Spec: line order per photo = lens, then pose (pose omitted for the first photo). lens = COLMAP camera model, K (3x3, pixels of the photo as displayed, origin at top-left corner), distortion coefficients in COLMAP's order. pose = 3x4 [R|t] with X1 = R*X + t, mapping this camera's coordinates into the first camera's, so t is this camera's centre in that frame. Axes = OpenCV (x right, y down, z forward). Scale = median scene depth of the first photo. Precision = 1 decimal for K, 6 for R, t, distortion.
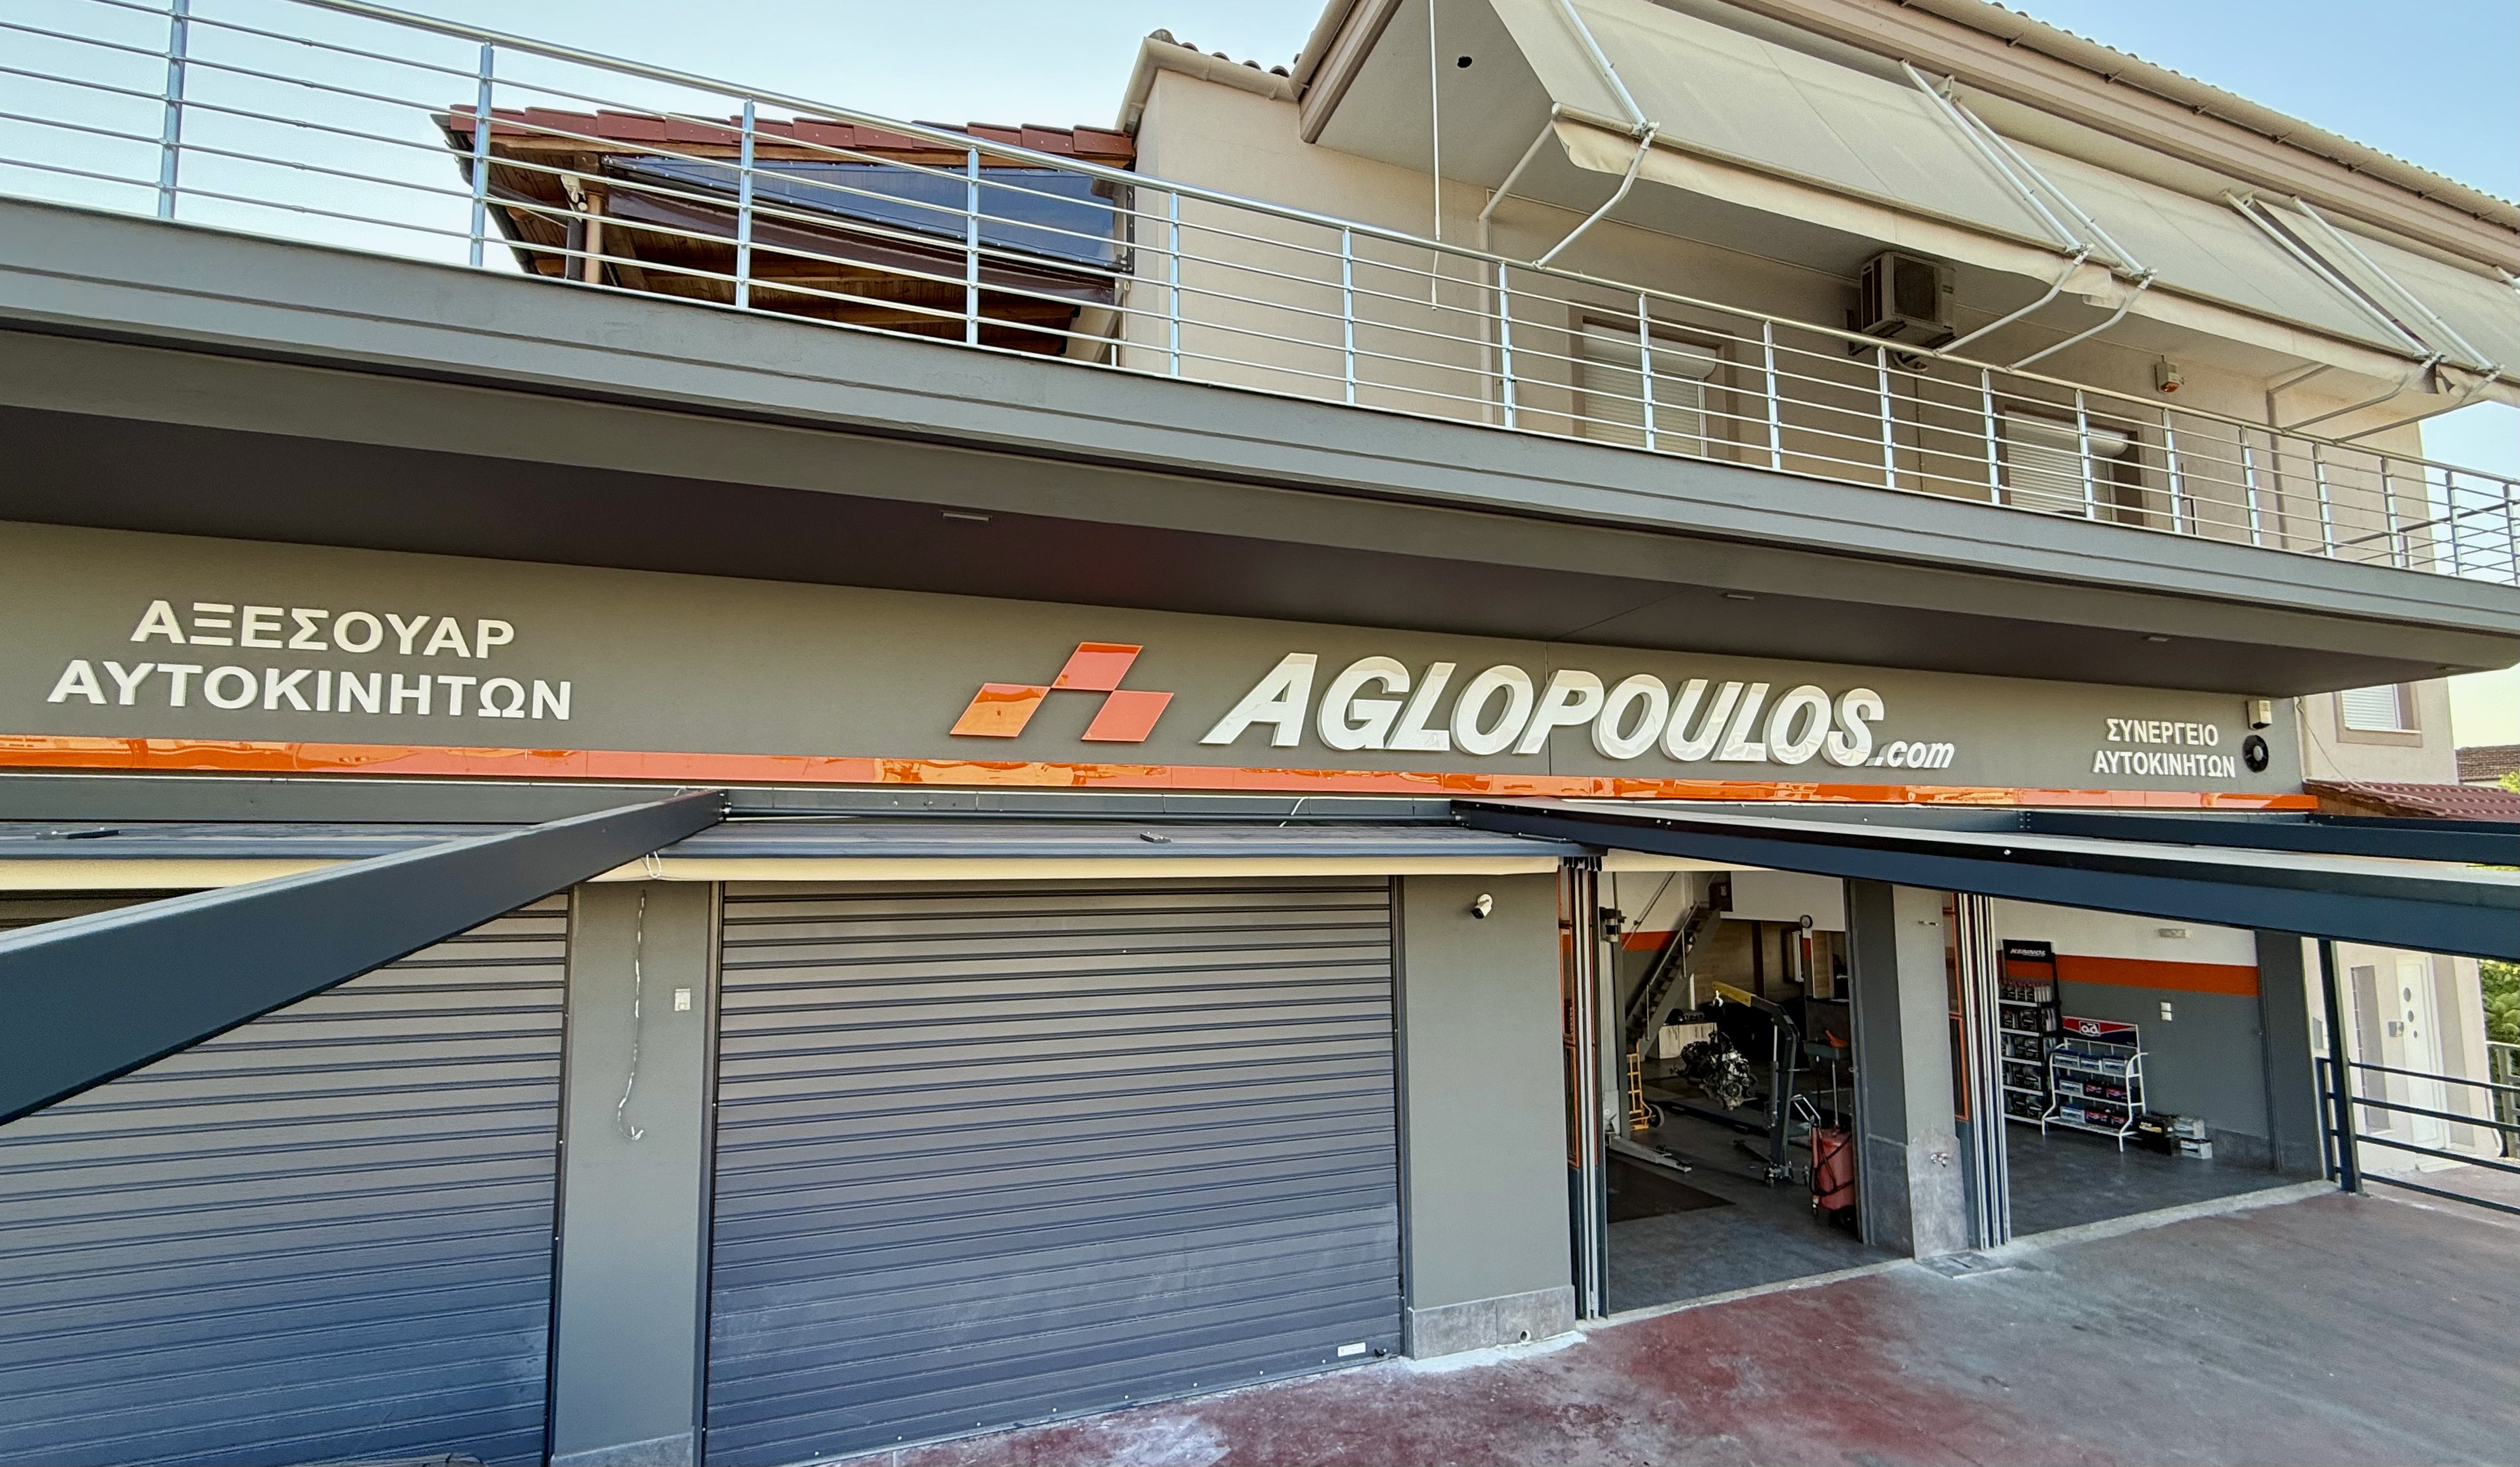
lens RADIAL K [[993.0, 0, 1216.5], [0, 993.0, 784.3], [0, 0, 1]] dist [0.003172, 0.001270]
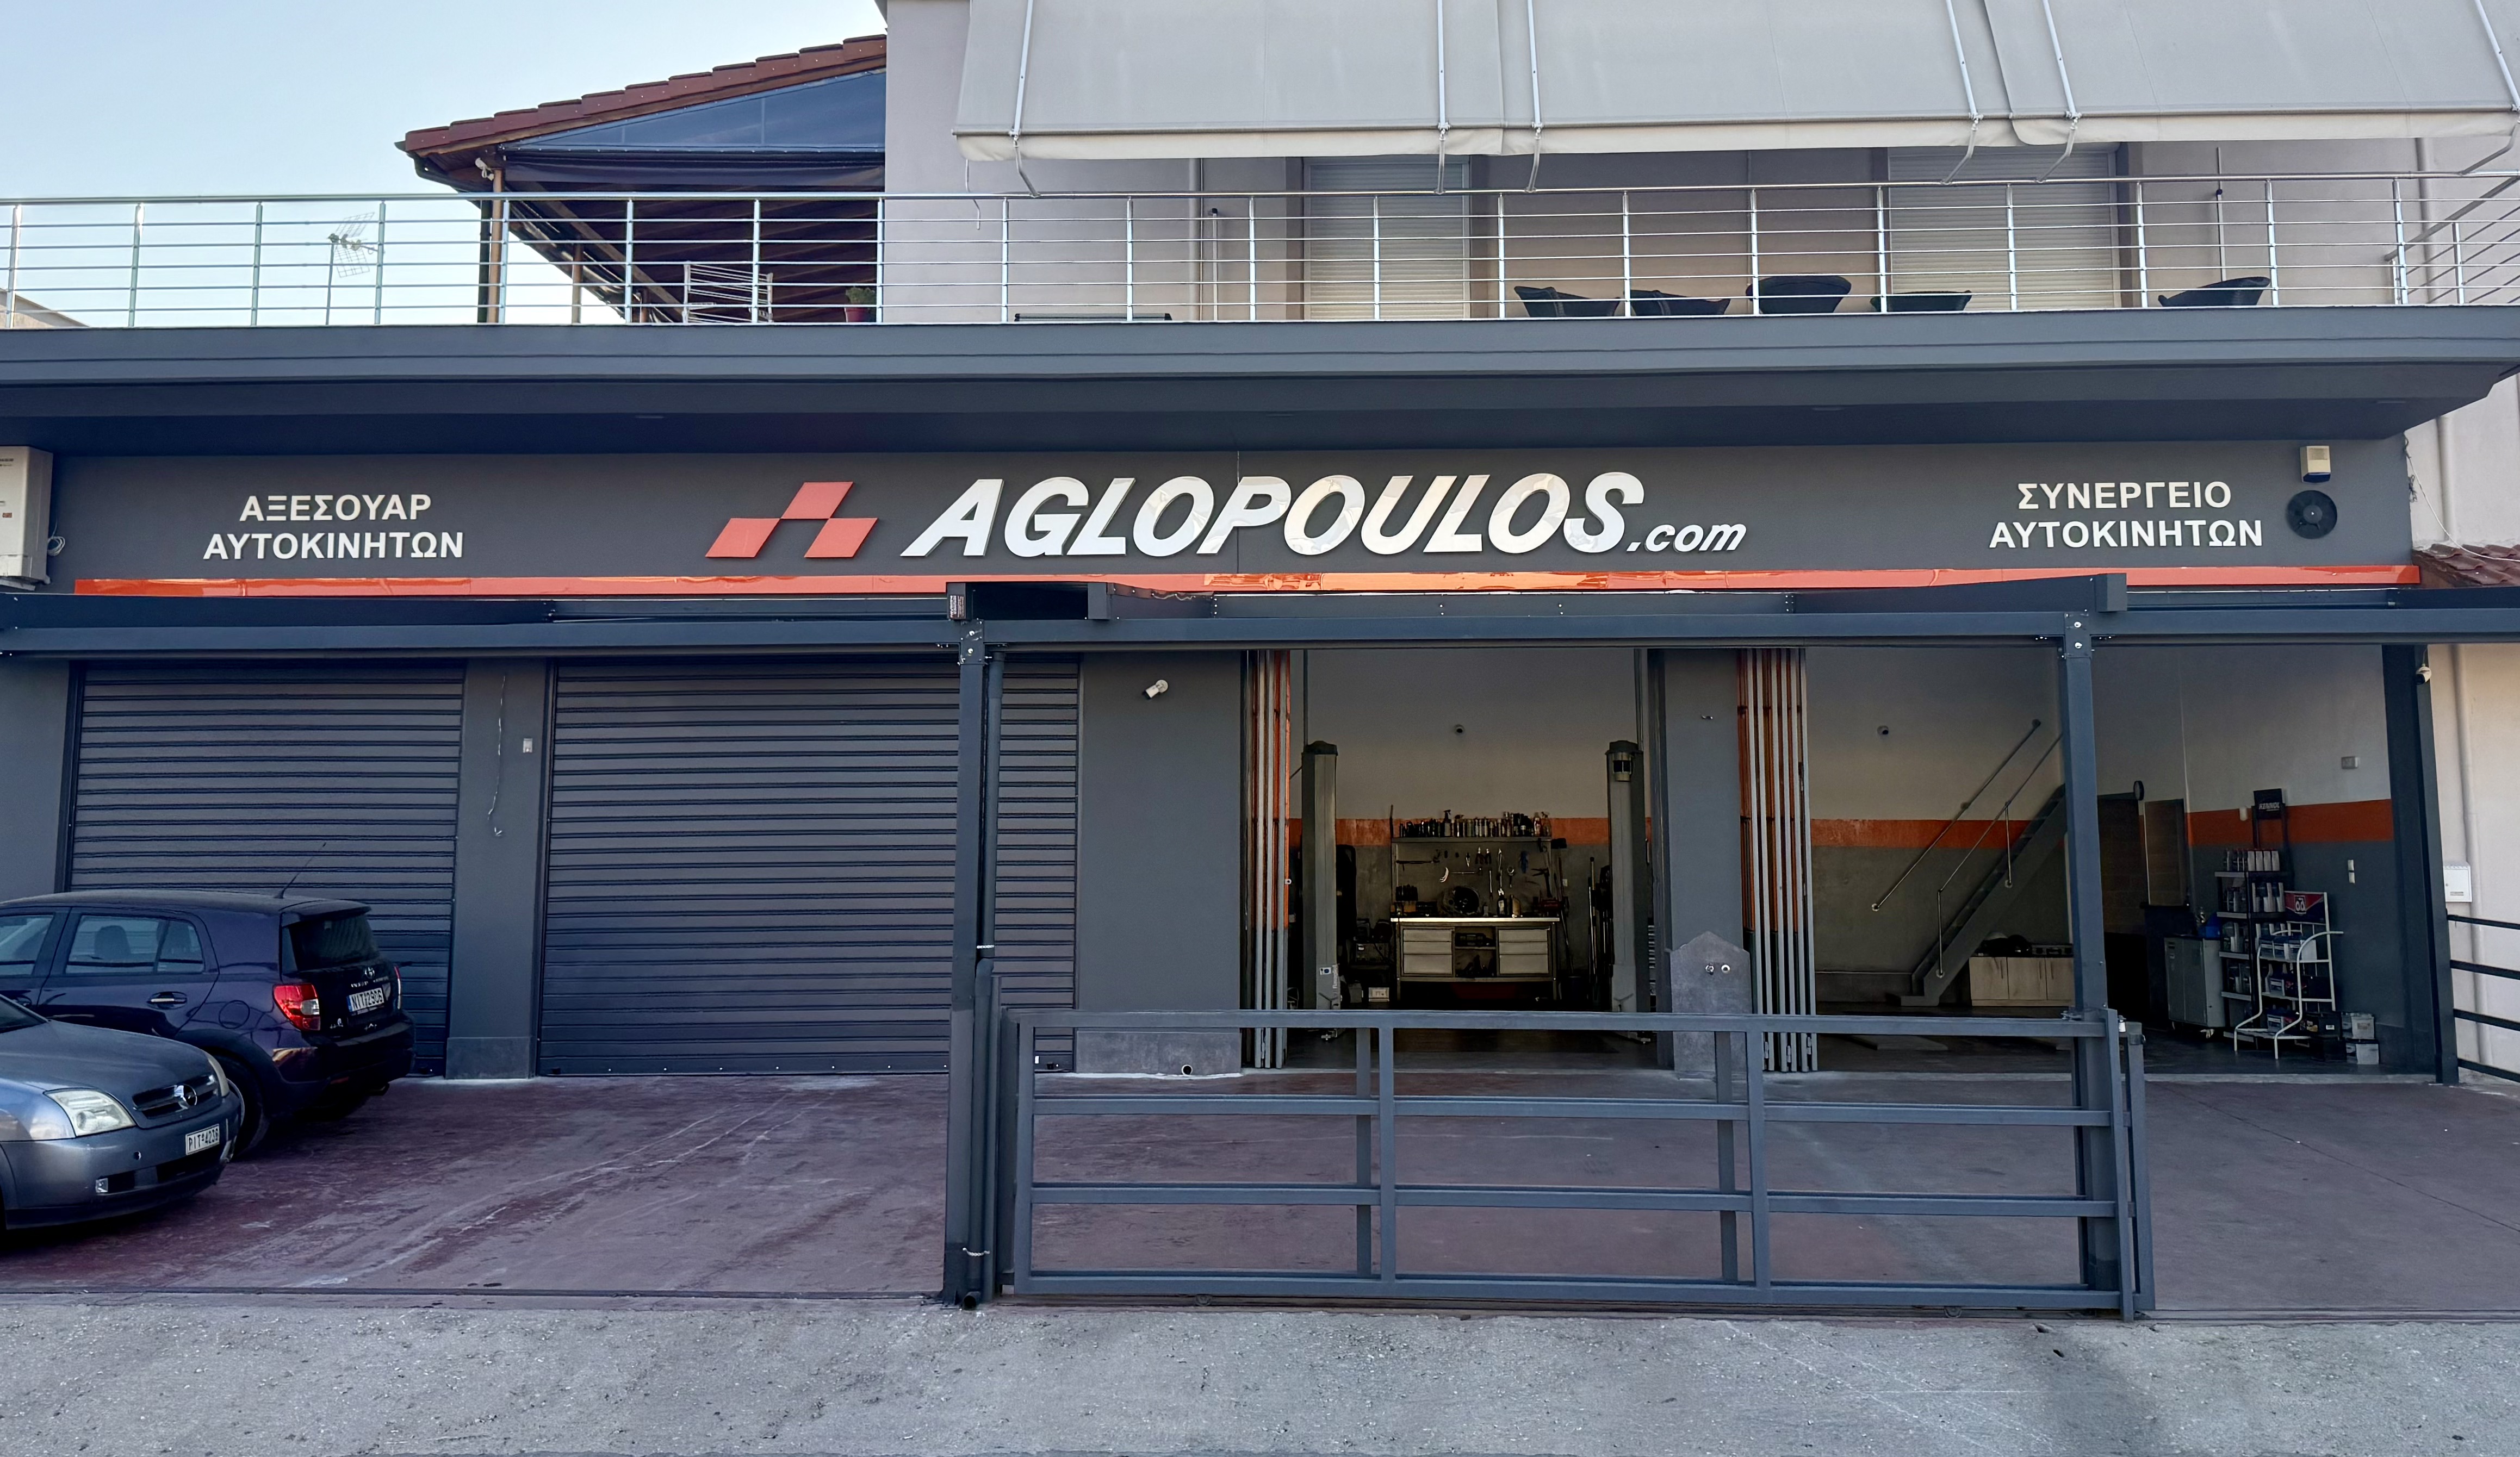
lens RADIAL K [[2140.8, 0, 1291.3], [0, 2140.8, 604.9], [0, 0, 1]] dist [0.087208, -0.041161]
pose [[0.931496, -0.034304, -0.362131, 1.251059], [0.022602, 0.999078, -0.036502, 0.113988], [0.363049, 0.025817, 0.931412, -1.174079]]
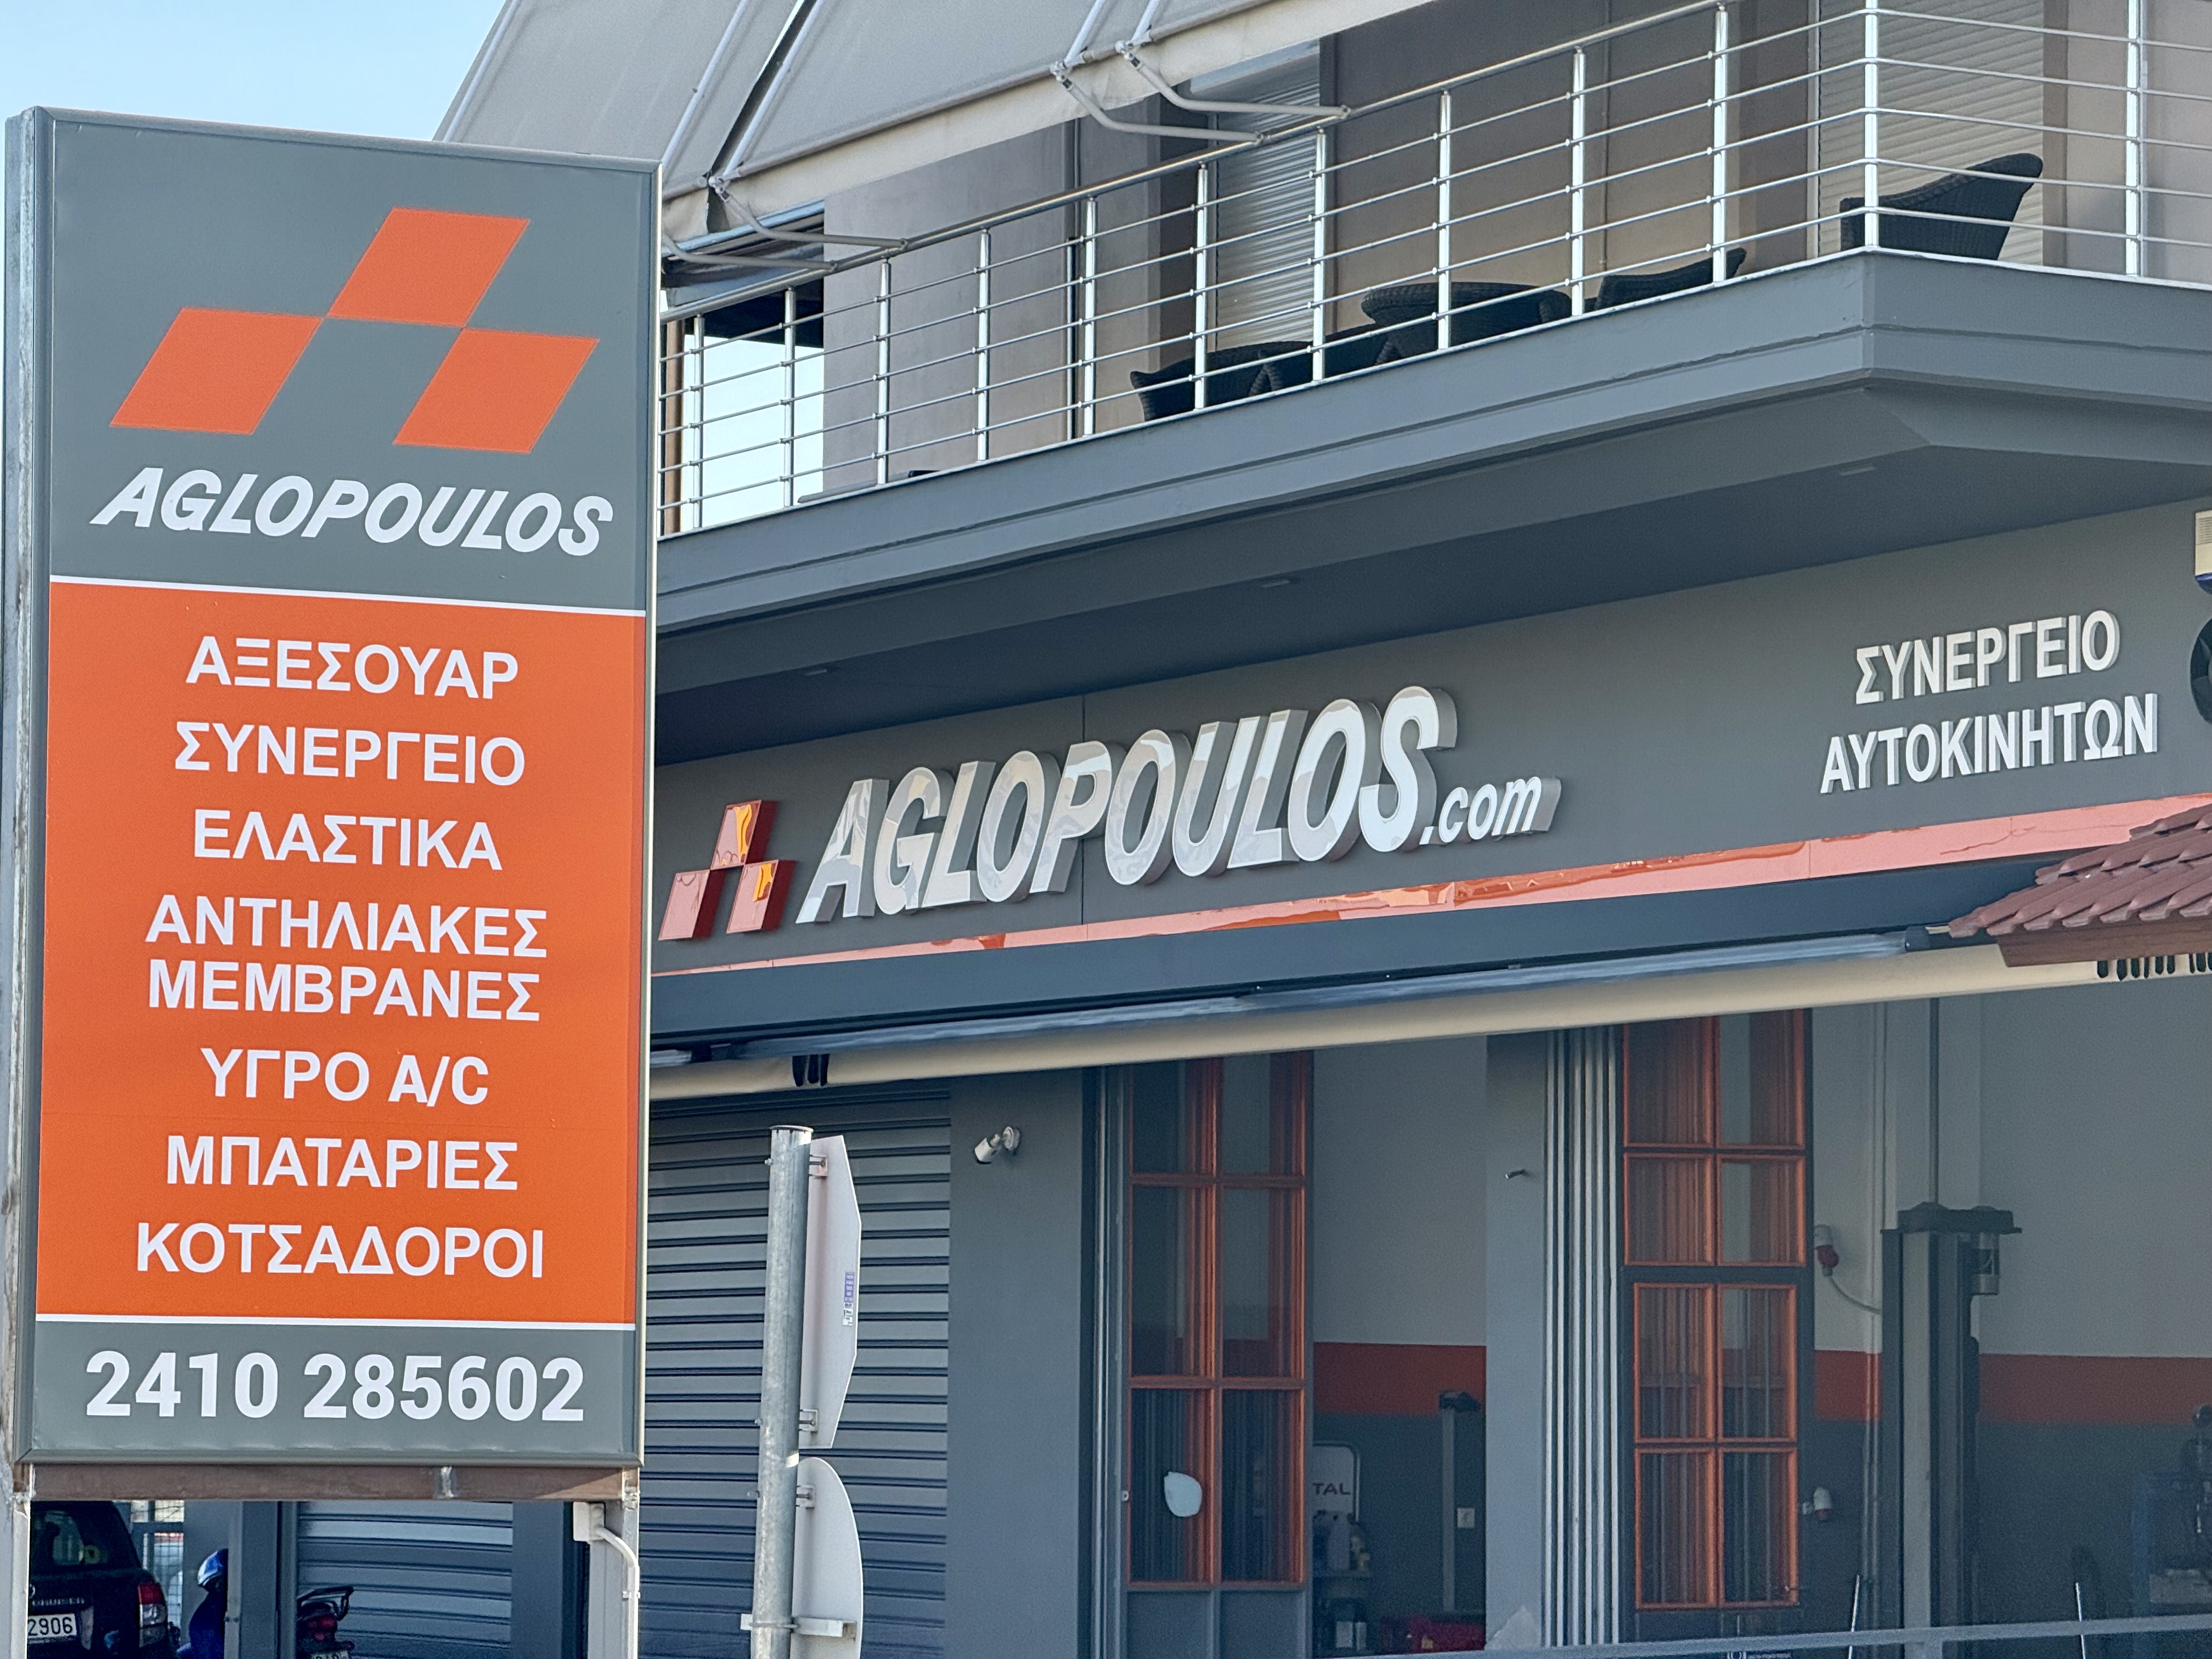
lens RADIAL K [[7704.4, 0, 1106.6], [0, 7704.4, 832.0], [0, 0, 1]] dist [0.174281, 0.000000]
pose [[0.162292, -0.064213, -0.984651, 4.844666], [0.081896, 0.995314, -0.051410, 0.172693], [0.983338, -0.072296, 0.166790, 0.265872]]
